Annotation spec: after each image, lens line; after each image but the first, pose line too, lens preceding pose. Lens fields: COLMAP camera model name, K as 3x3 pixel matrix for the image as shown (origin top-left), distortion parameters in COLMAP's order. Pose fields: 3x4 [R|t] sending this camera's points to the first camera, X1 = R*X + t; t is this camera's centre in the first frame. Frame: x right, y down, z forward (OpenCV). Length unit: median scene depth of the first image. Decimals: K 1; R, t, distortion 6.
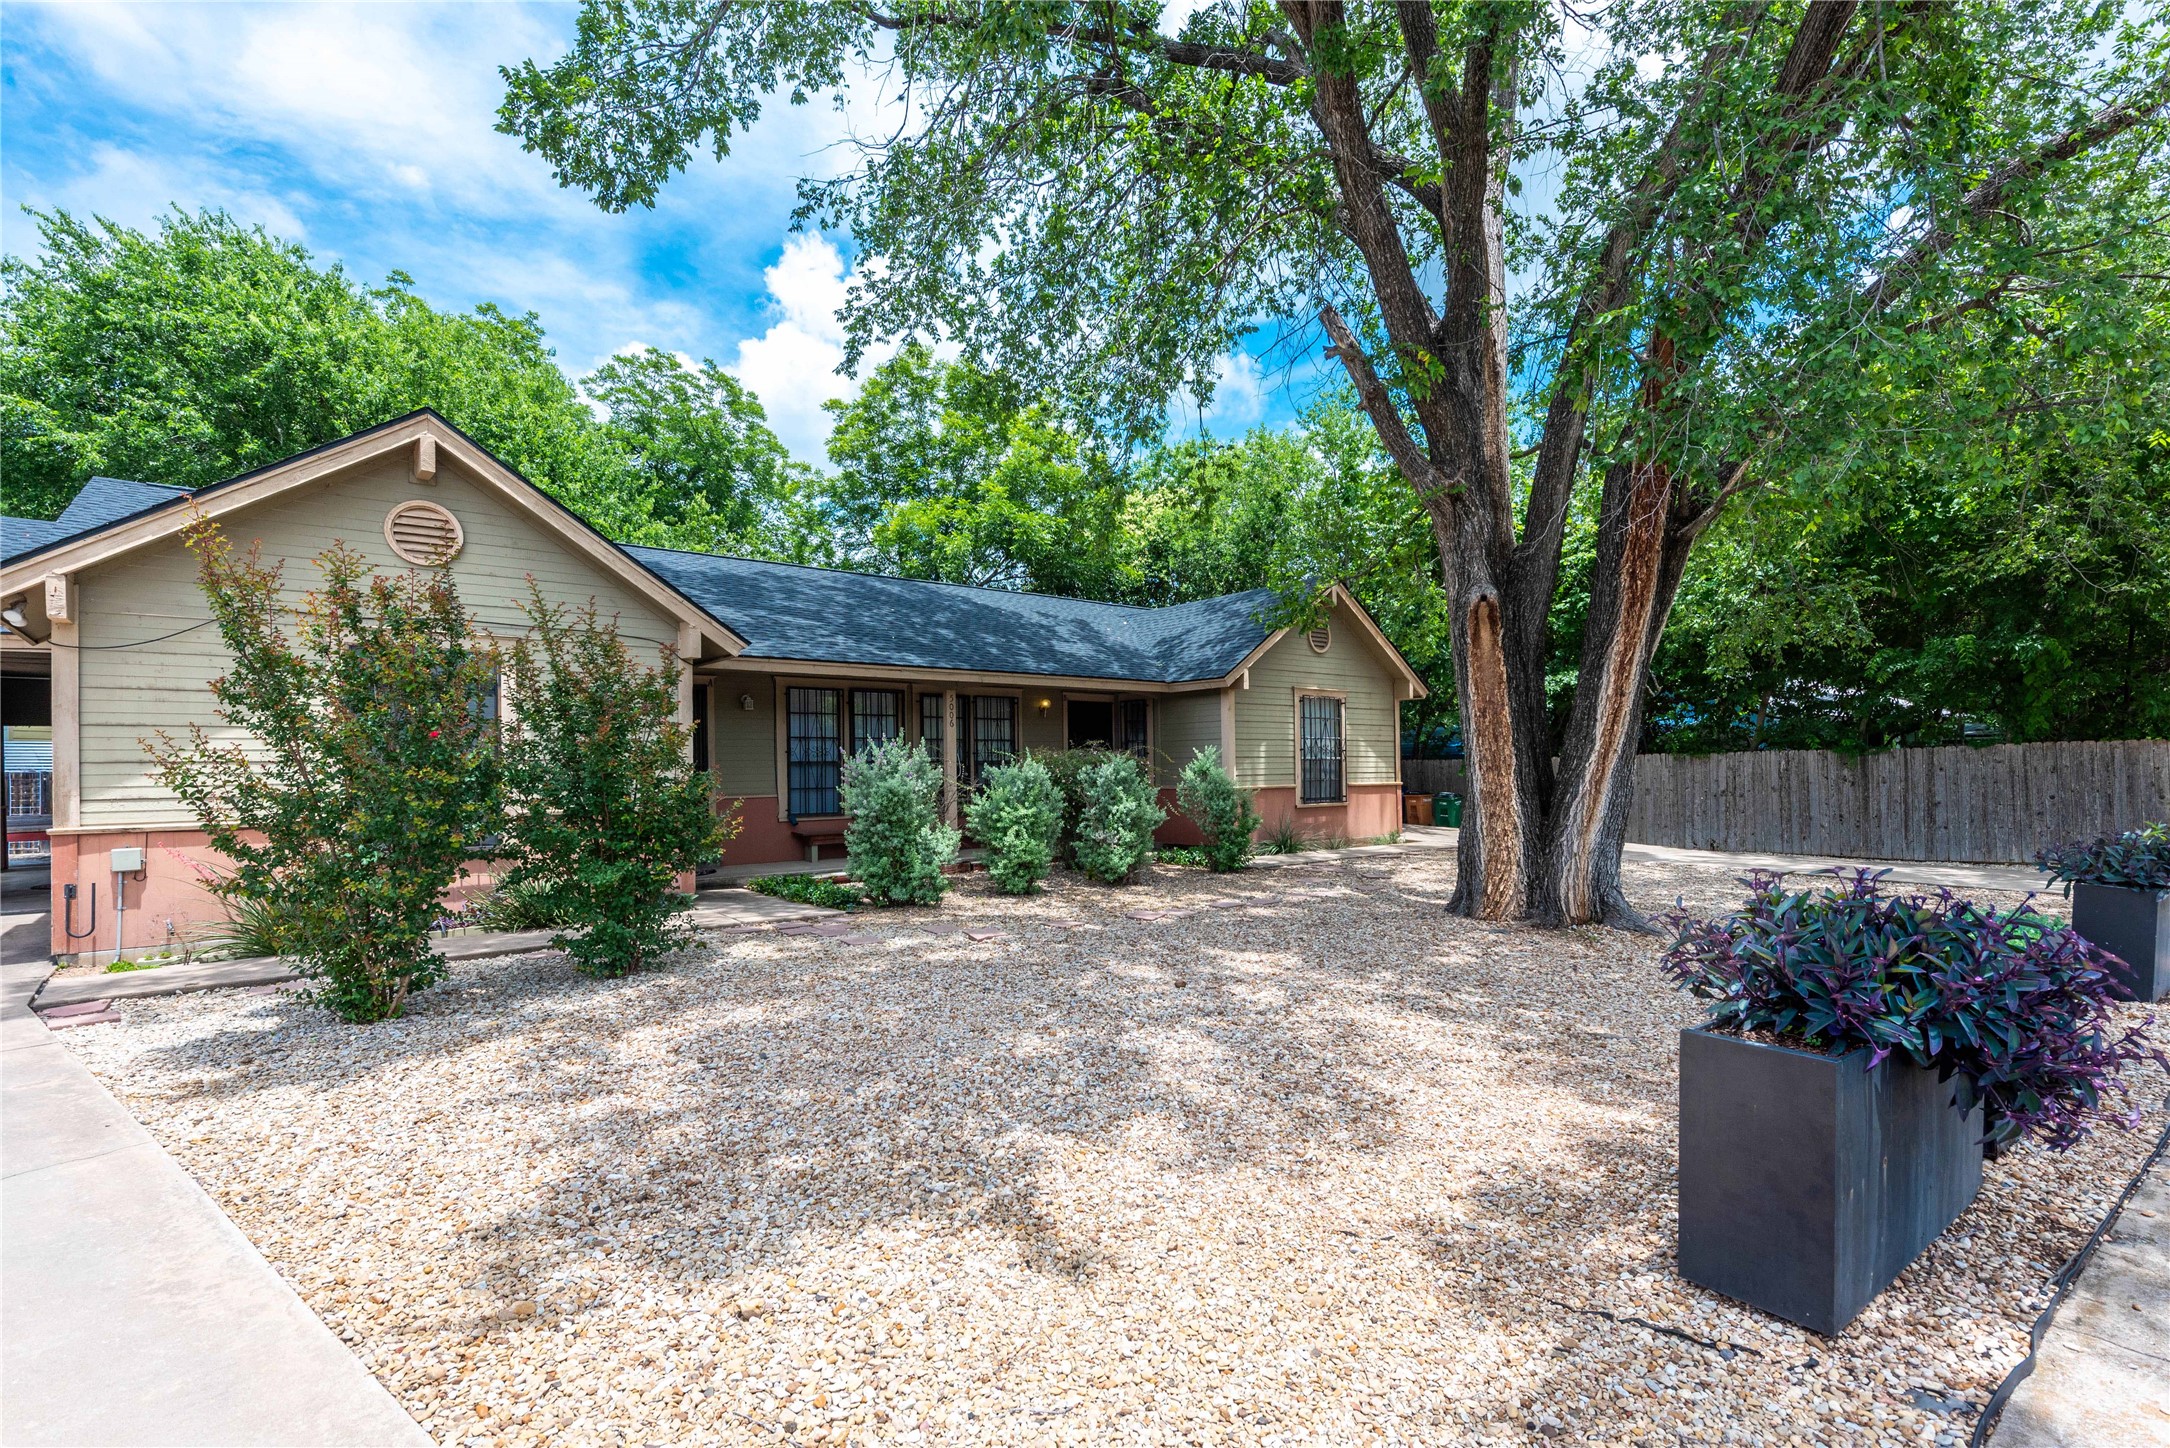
lens RADIAL K [[990.4, 0, 1016.5], [0, 990.4, 751.8], [0, 0, 1]] dist [0.001930, -0.000363]
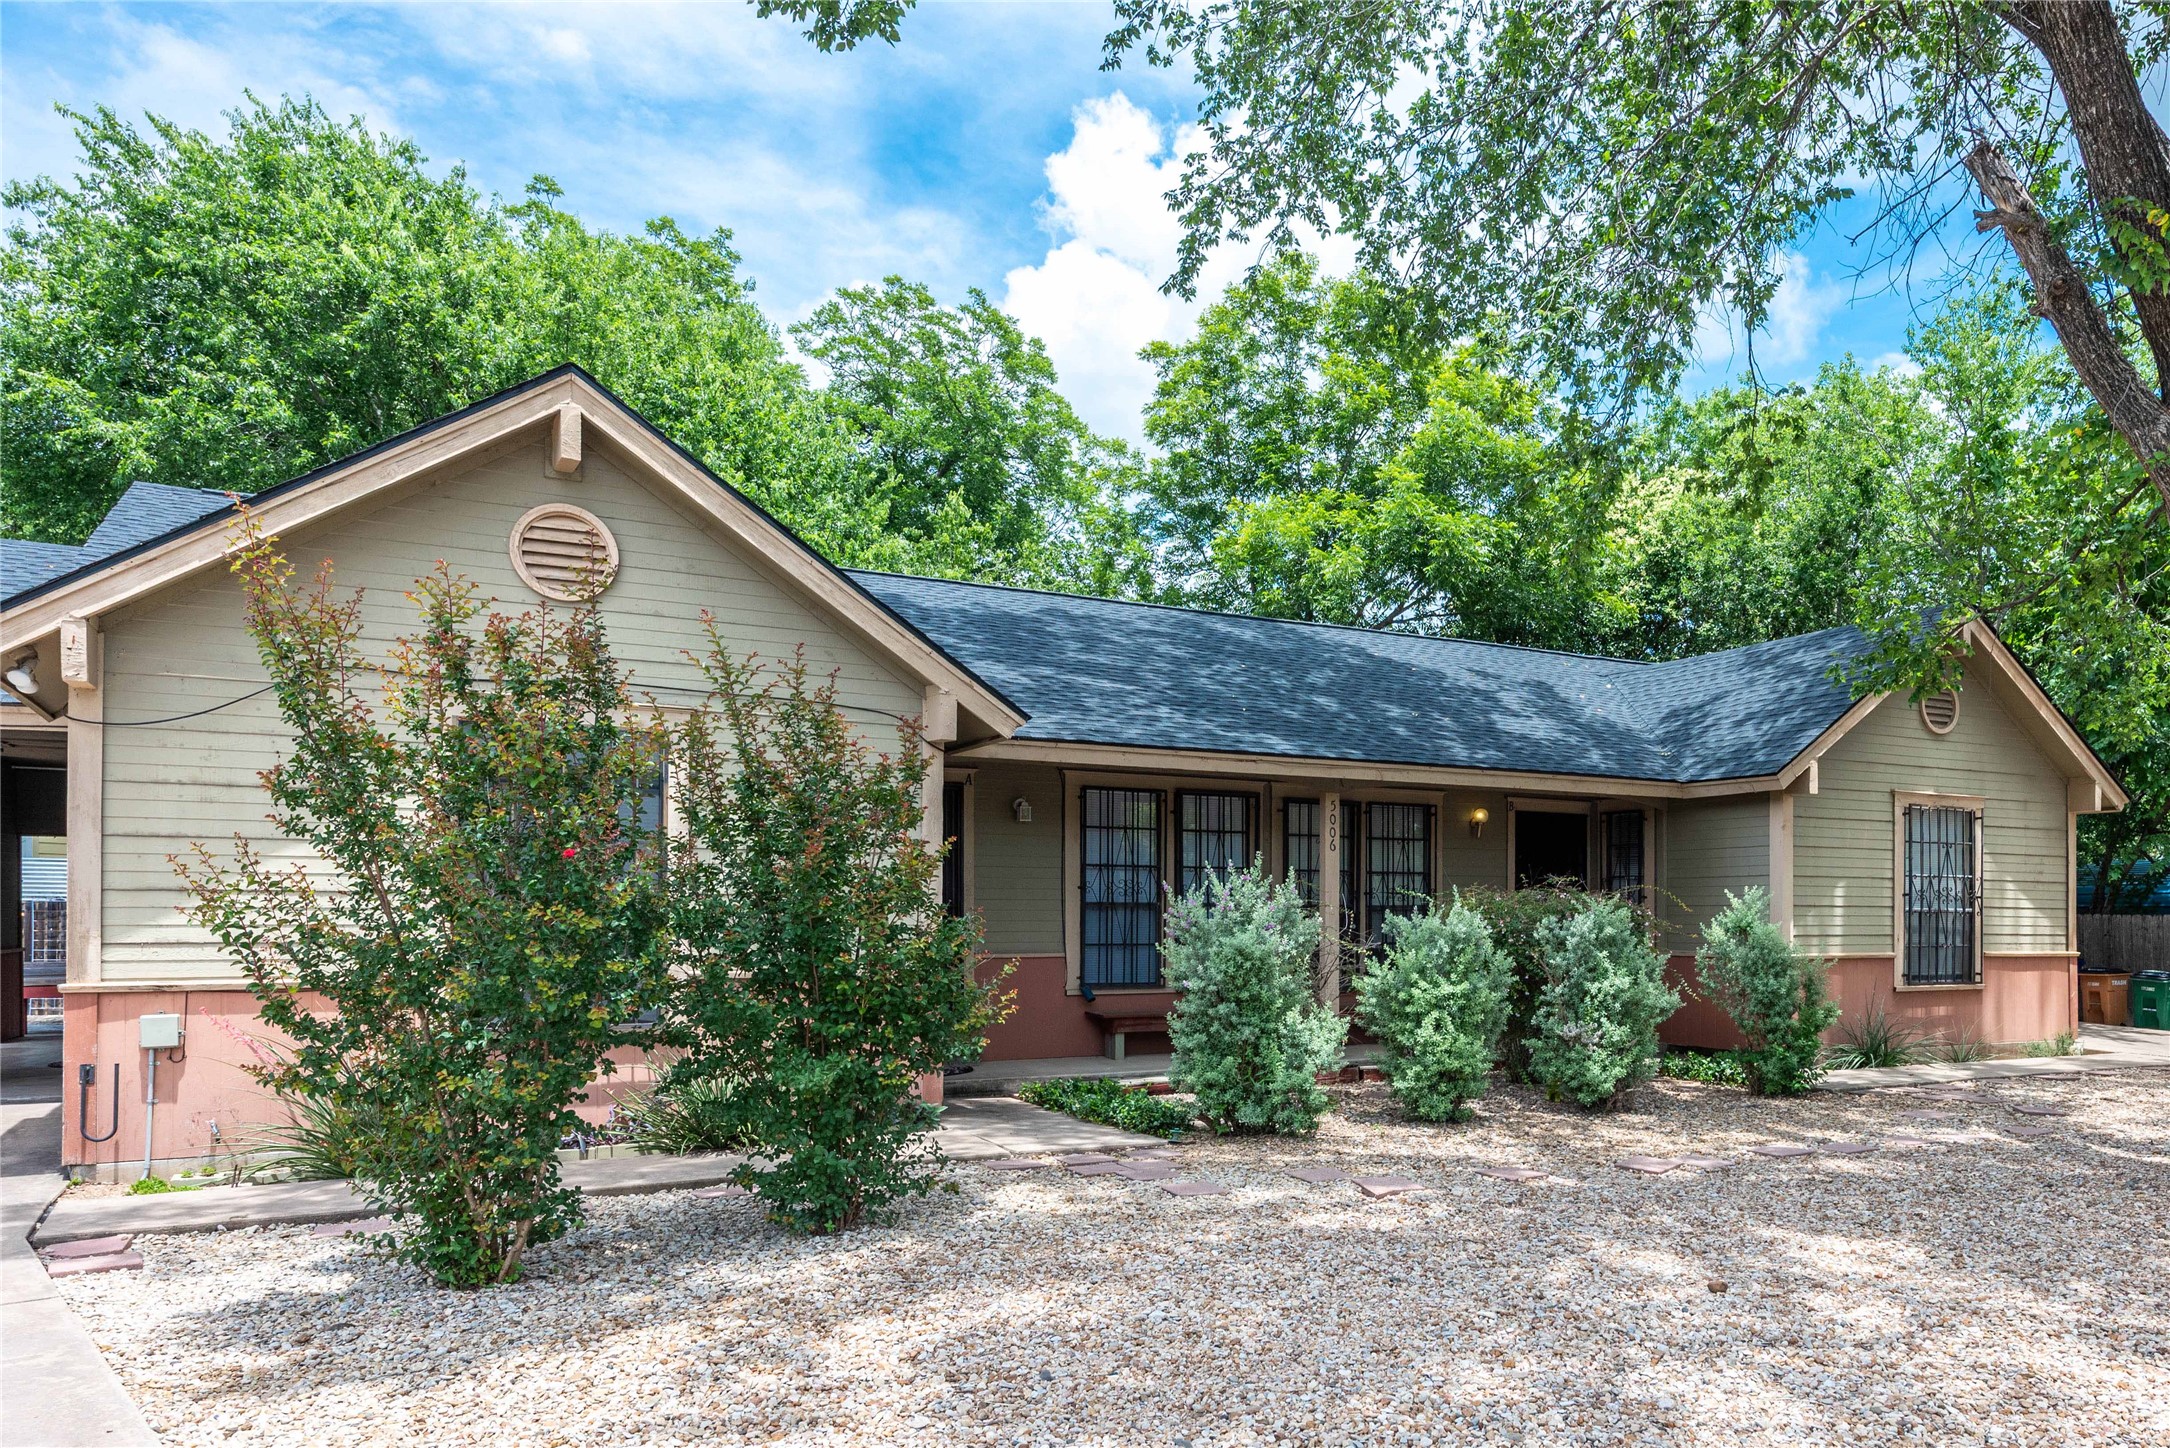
lens RADIAL K [[1408.5, 0, 1087.1], [0, 1408.5, 887.4], [0, 0, 1]] dist [-0.001579, -0.002932]
pose [[0.978743, 0.015041, -0.204540, -0.042001], [-0.014988, 0.999886, 0.001809, -0.001661], [0.204544, 0.001295, 0.978857, 0.108104]]
